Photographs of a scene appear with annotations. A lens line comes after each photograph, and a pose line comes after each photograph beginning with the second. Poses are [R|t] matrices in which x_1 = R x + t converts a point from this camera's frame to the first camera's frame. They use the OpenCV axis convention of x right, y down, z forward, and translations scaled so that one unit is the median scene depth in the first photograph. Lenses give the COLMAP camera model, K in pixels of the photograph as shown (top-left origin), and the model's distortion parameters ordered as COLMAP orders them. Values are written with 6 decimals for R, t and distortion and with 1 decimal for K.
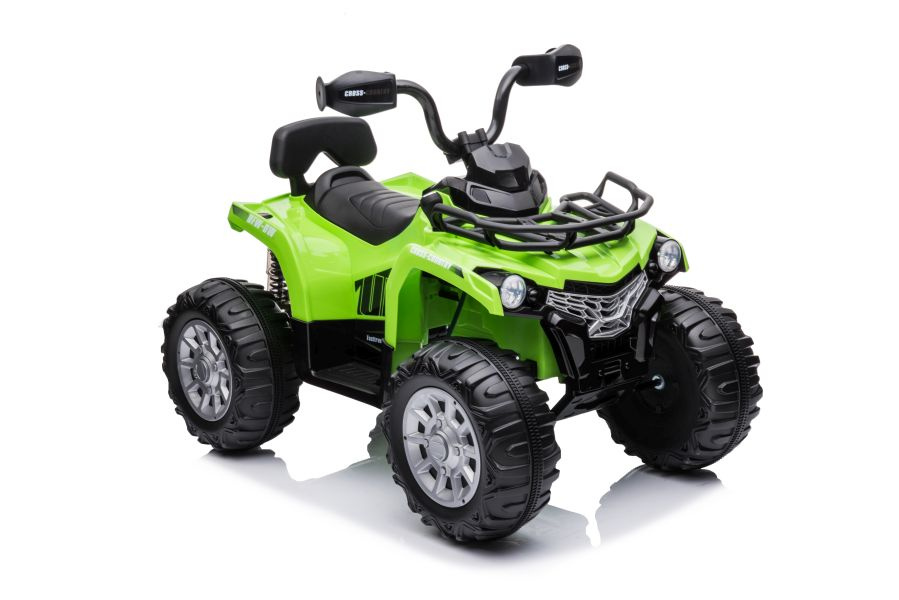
lens RADIAL K [[1682.5, 0, 439.6], [0, 1682.5, 299.1], [0, 0, 1]] dist [0.197063, -0.017151]
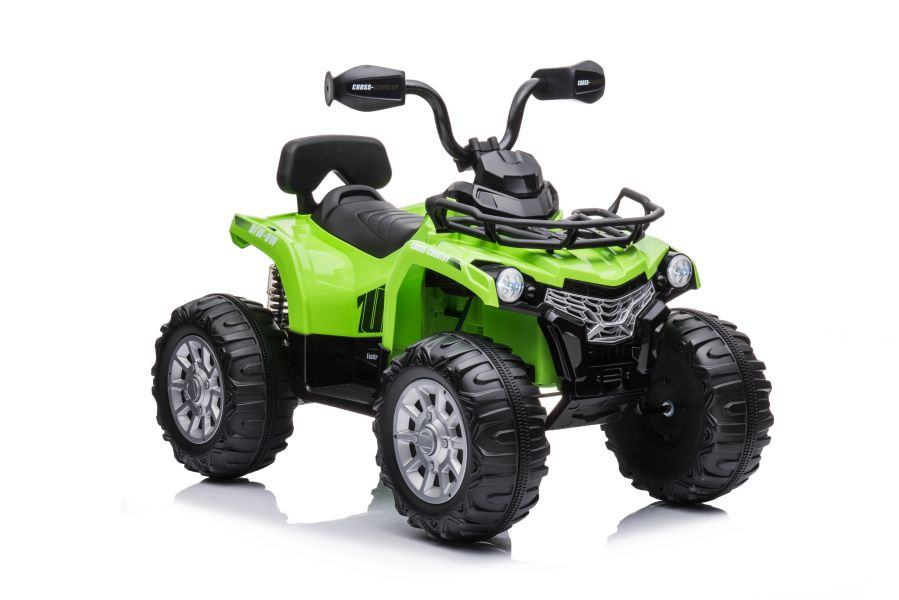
lens RADIAL K [[2334.9, 0, 449.5], [0, 2334.9, 300.0], [0, 0, 1]] dist [-0.003193, -0.127778]
pose [[0.998240, 0.043579, -0.040223, 0.058673], [-0.047879, 0.992439, -0.113016, 0.148038], [0.034994, 0.114743, 0.992779, -0.329978]]
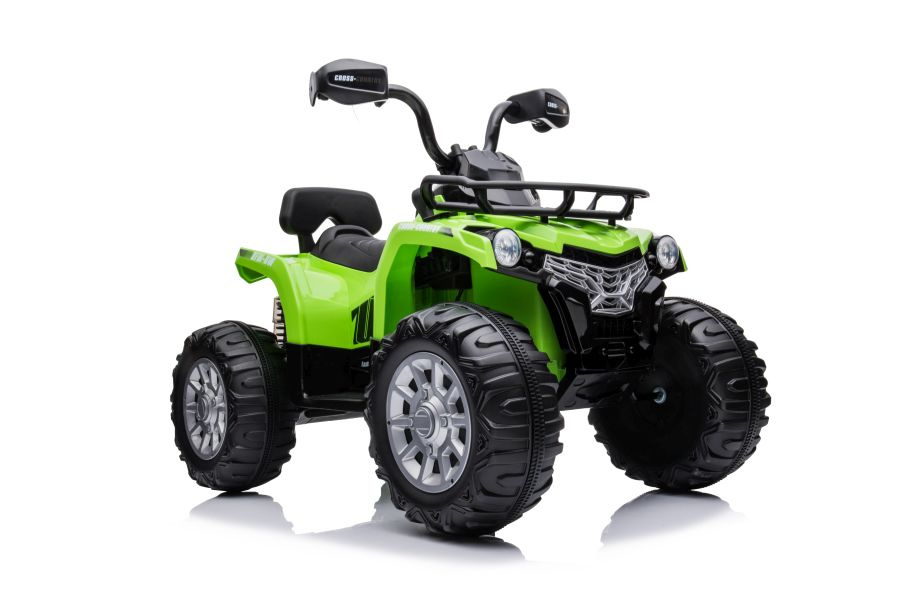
lens RADIAL K [[1003.5, 0, 449.5], [0, 1003.5, 300.0], [0, 0, 1]] dist [0.014010, 0.012354]
pose [[0.999899, -0.001176, -0.014155, 0.018546], [-0.002546, 0.965585, -0.260074, 0.151006], [0.013974, 0.260084, 0.965485, 0.445520]]
